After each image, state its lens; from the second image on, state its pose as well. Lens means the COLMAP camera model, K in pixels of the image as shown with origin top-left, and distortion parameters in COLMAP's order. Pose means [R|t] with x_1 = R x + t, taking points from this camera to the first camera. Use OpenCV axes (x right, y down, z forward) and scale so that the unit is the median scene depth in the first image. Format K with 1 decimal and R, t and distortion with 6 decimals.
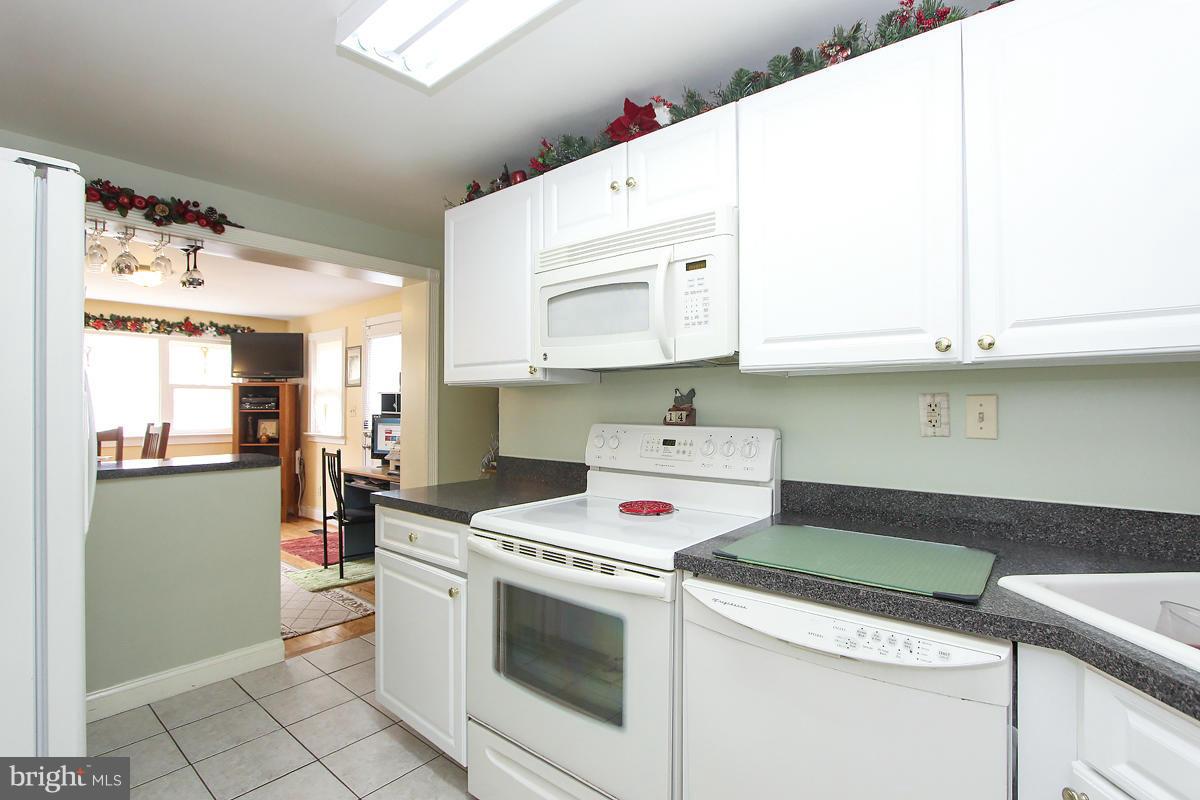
lens RADIAL K [[570.9, 0, 608.7], [0, 570.9, 400.5], [0, 0, 1]] dist [-0.010387, -0.000185]
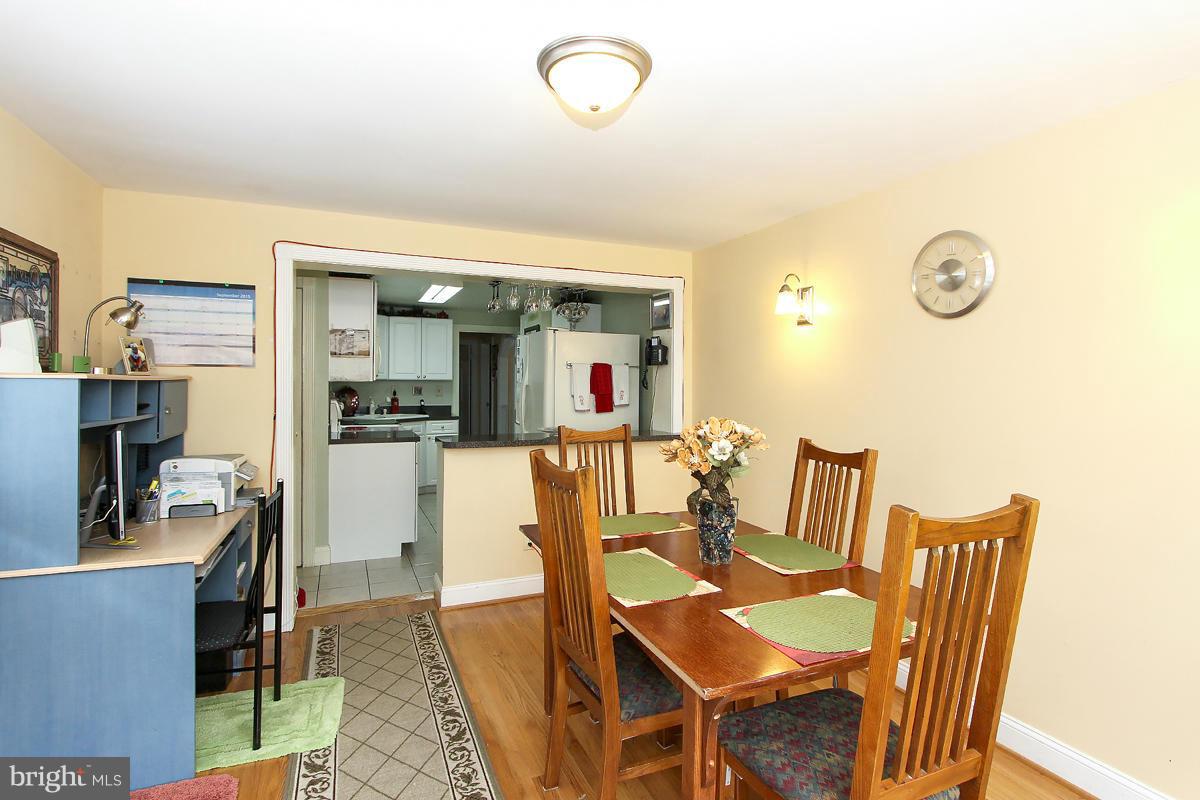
lens RADIAL K [[602.5, 0, 598.2], [0, 602.5, 383.7], [0, 0, 1]] dist [0.000515, -0.000027]
pose [[-0.892791, -0.007857, 0.450402, -1.899290], [-0.010150, 0.999945, -0.002676, -0.022863], [-0.450356, -0.006961, -0.892822, 2.572422]]
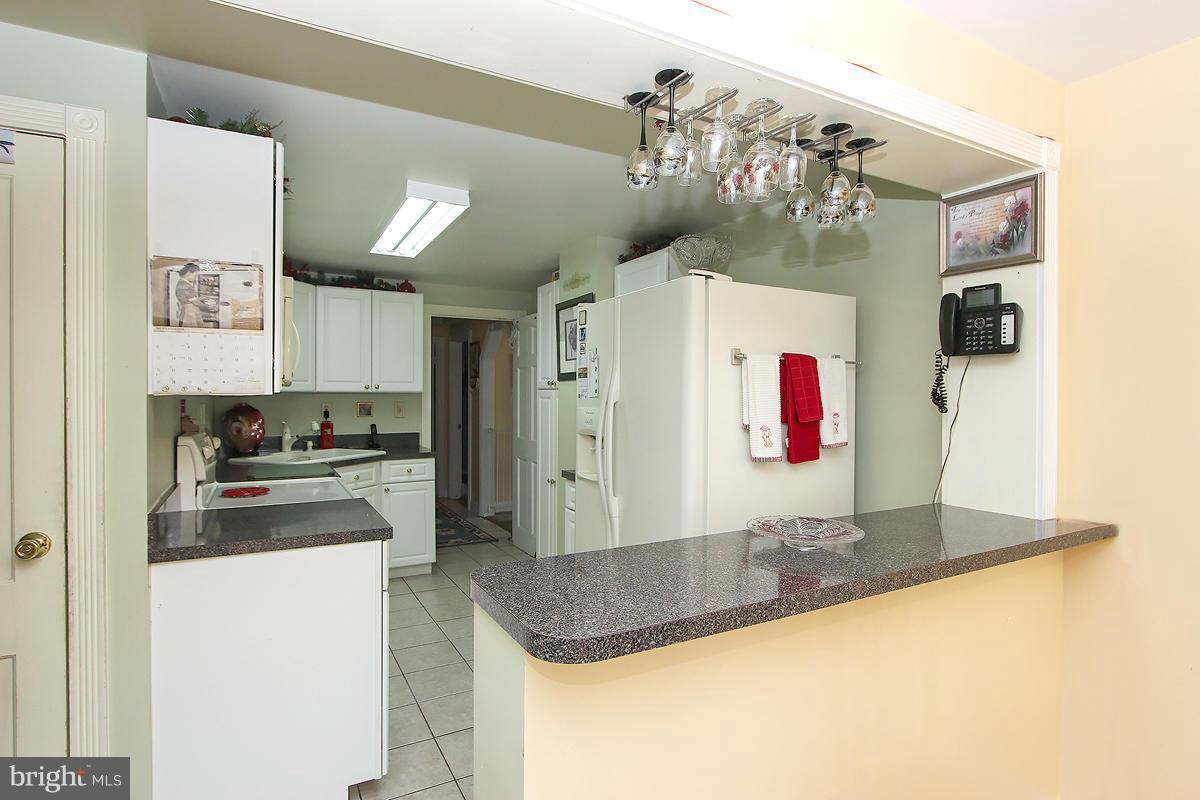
lens RADIAL K [[622.7, 0, 600.0], [0, 622.7, 400.0], [0, 0, 1]] dist [-0.004476, -0.000541]
pose [[-0.929974, -0.008257, 0.367534, -1.060285], [-0.008257, 0.999965, 0.001571, -0.026279], [-0.367534, -0.001574, -0.930009, 1.753059]]
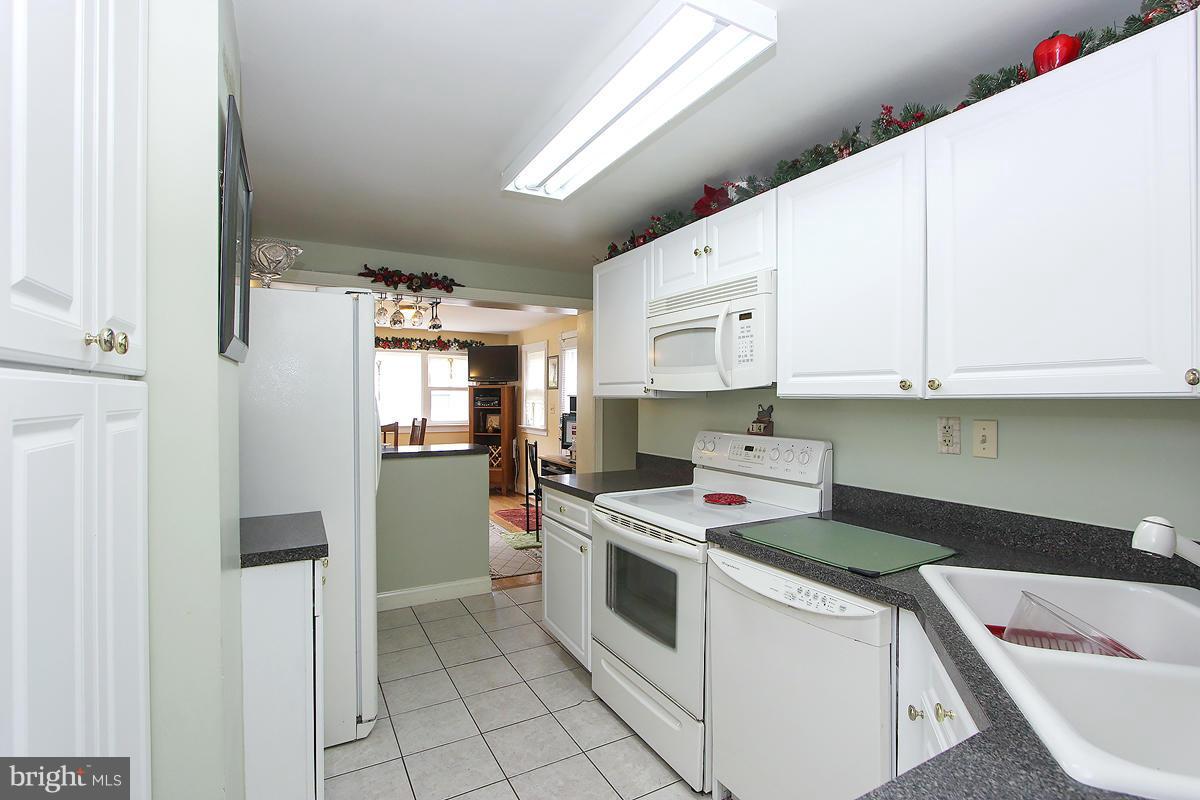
lens RADIAL K [[564.4, 0, 605.6], [0, 564.4, 399.7], [0, 0, 1]] dist [-0.004215, -0.000514]
pose [[0.934608, 0.004757, -0.355647, 0.243550], [0.000110, 0.999907, 0.013665, -0.048596], [0.355679, -0.012811, 0.934520, -0.256178]]
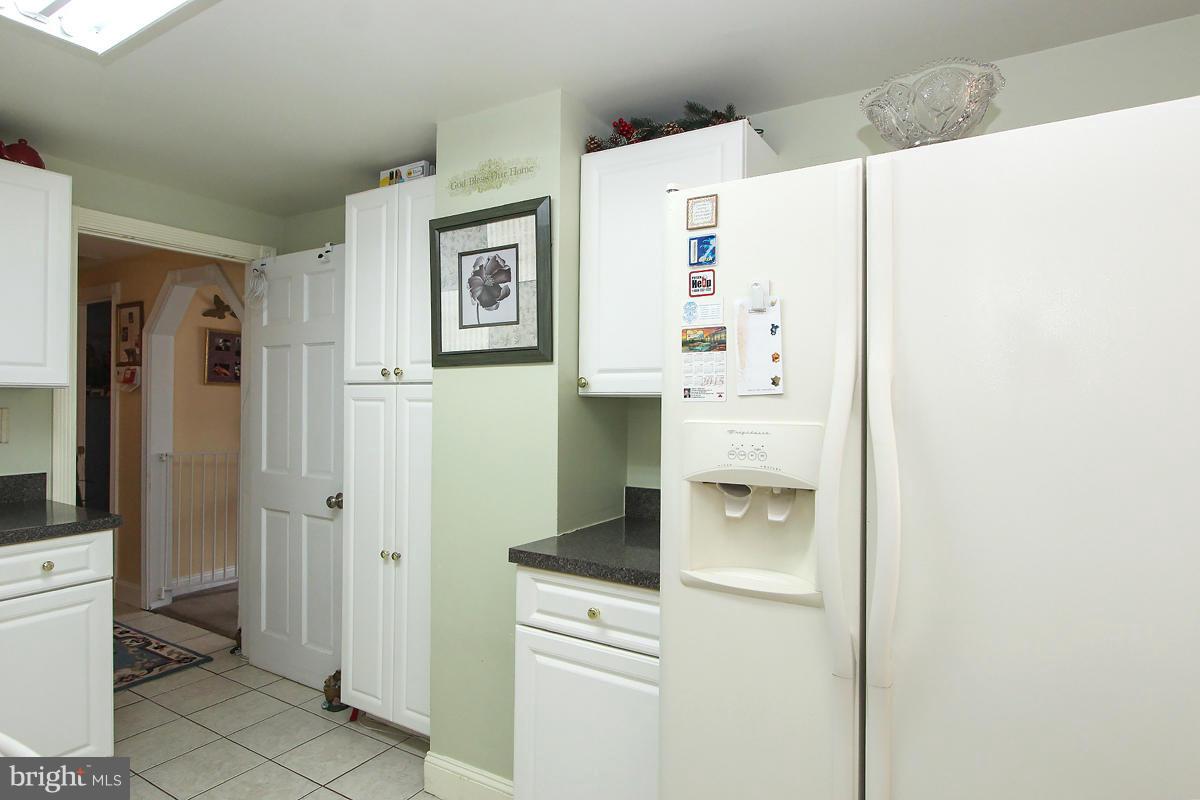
lens RADIAL K [[664.8, 0, 600.0], [0, 664.8, 400.0], [0, 0, 1]] dist [0.000976, 0.000579]
pose [[-0.989935, -0.008894, -0.141243, -0.427348], [-0.007532, 0.999920, -0.010174, -0.019845], [0.141322, -0.009008, -0.989923, 1.185129]]
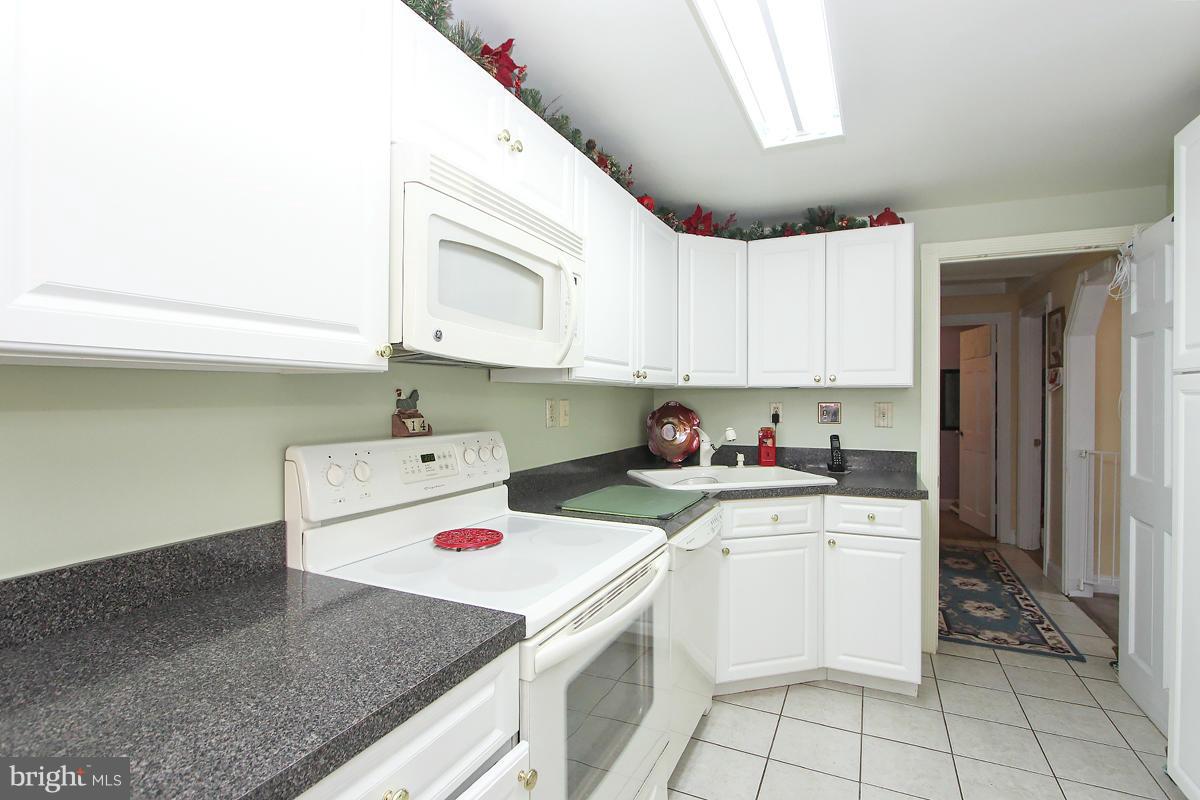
lens RADIAL K [[564.4, 0, 605.6], [0, 564.4, 399.7], [0, 0, 1]] dist [-0.004215, -0.000514]
pose [[-0.255930, -0.006400, 0.966674, -0.691037], [-0.013359, 0.999906, 0.003083, -0.012373], [-0.966603, -0.012125, -0.255992, 0.937069]]
